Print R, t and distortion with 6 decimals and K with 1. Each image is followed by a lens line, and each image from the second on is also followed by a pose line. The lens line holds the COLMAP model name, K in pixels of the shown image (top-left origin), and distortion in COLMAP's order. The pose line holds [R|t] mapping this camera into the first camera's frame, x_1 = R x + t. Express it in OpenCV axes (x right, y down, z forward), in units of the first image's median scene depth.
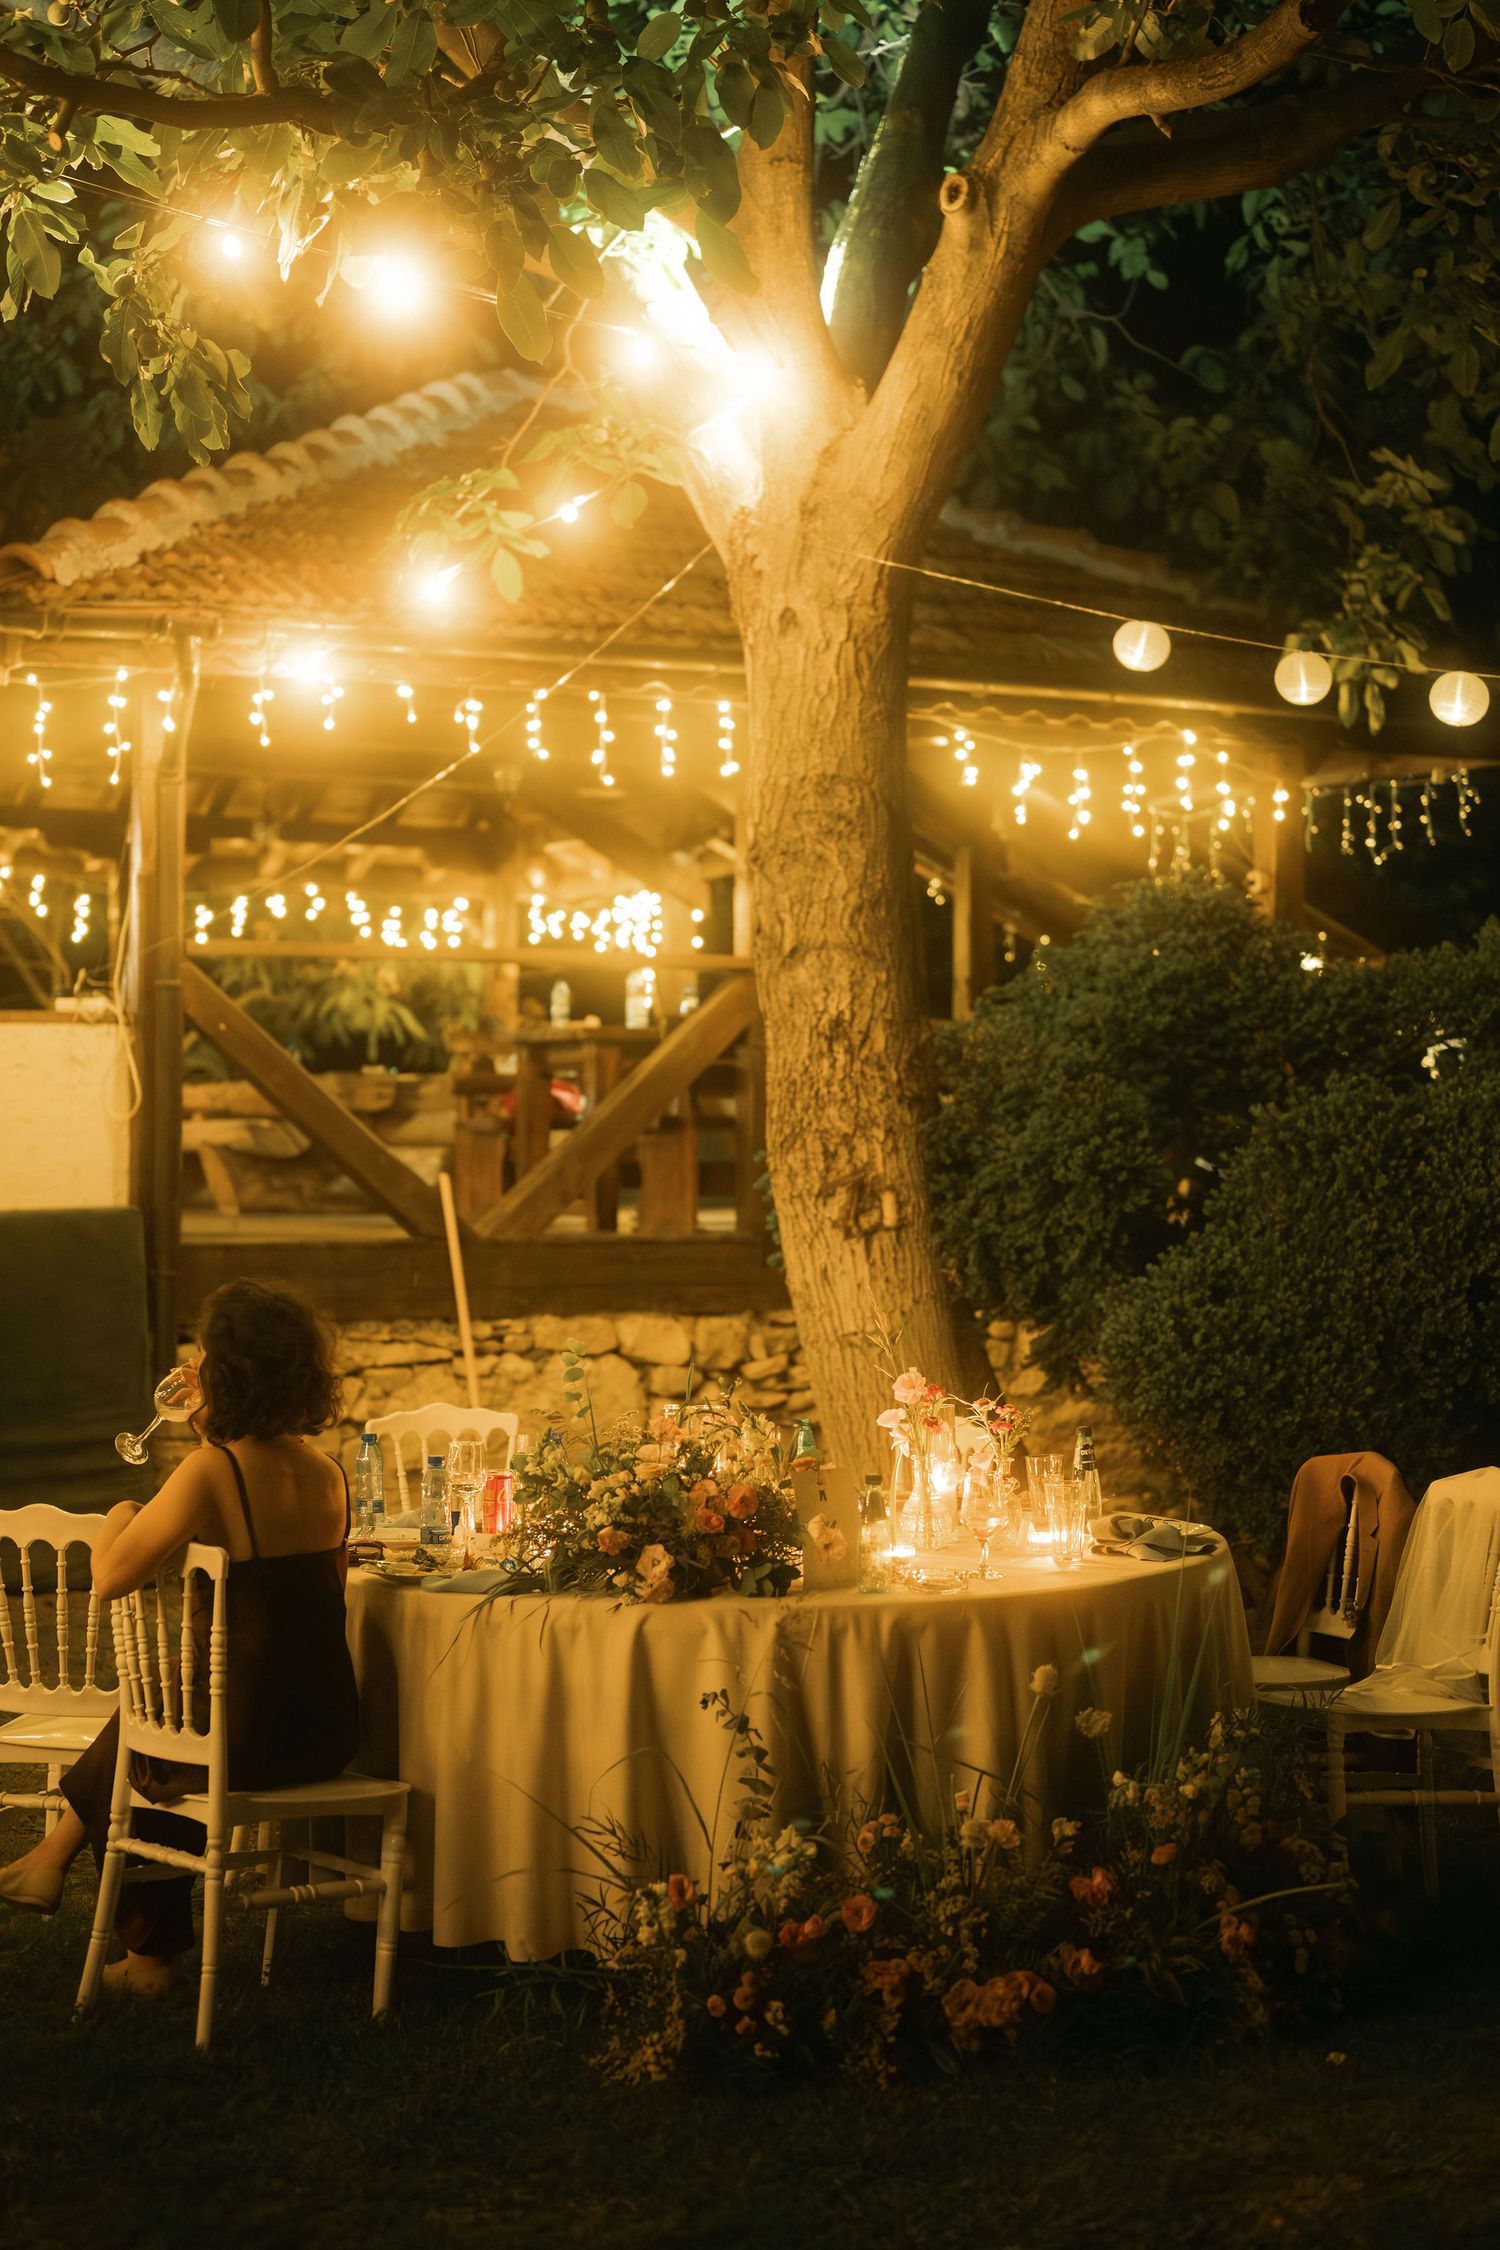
lens RADIAL K [[3206.3, 0, 749.5], [0, 3206.3, 1036.9], [0, 0, 1]] dist [-0.006938, 0.018401]
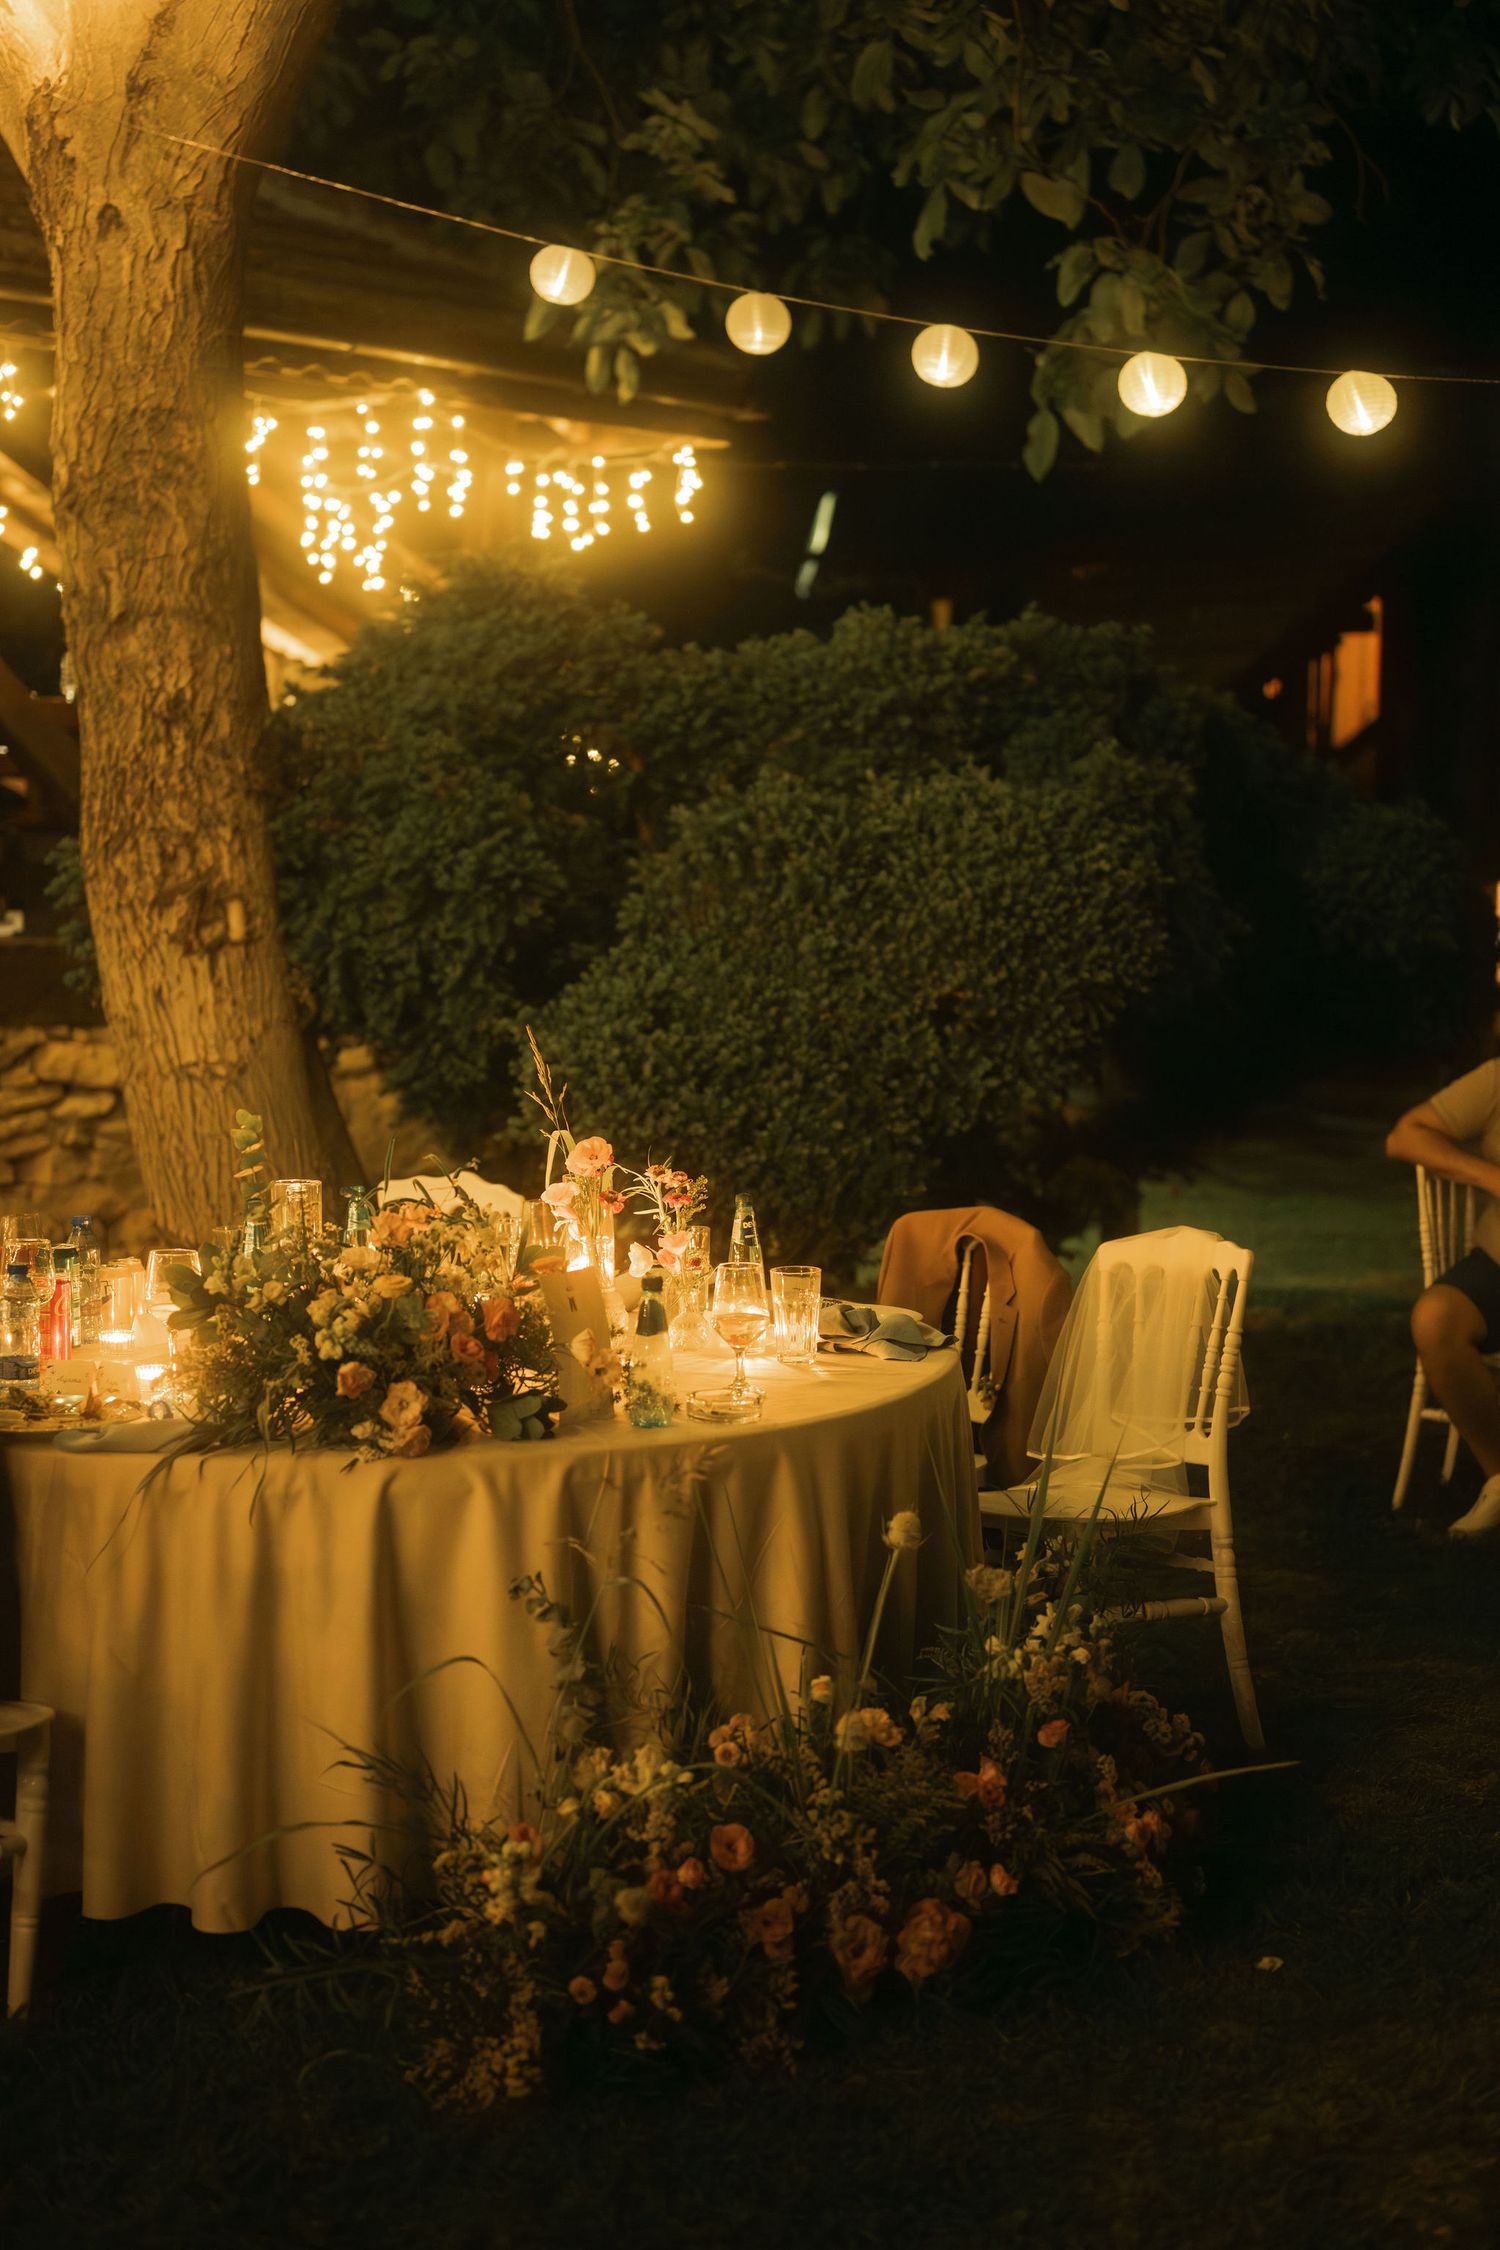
lens RADIAL K [[3206.3, 0, 749.5], [0, 3206.3, 1036.9], [0, 0, 1]] dist [-0.006938, 0.018401]
pose [[0.947603, -0.011300, 0.319250, -0.101652], [-0.019249, 0.995538, 0.092375, 0.002403], [-0.318869, -0.093680, 0.943158, 0.137229]]
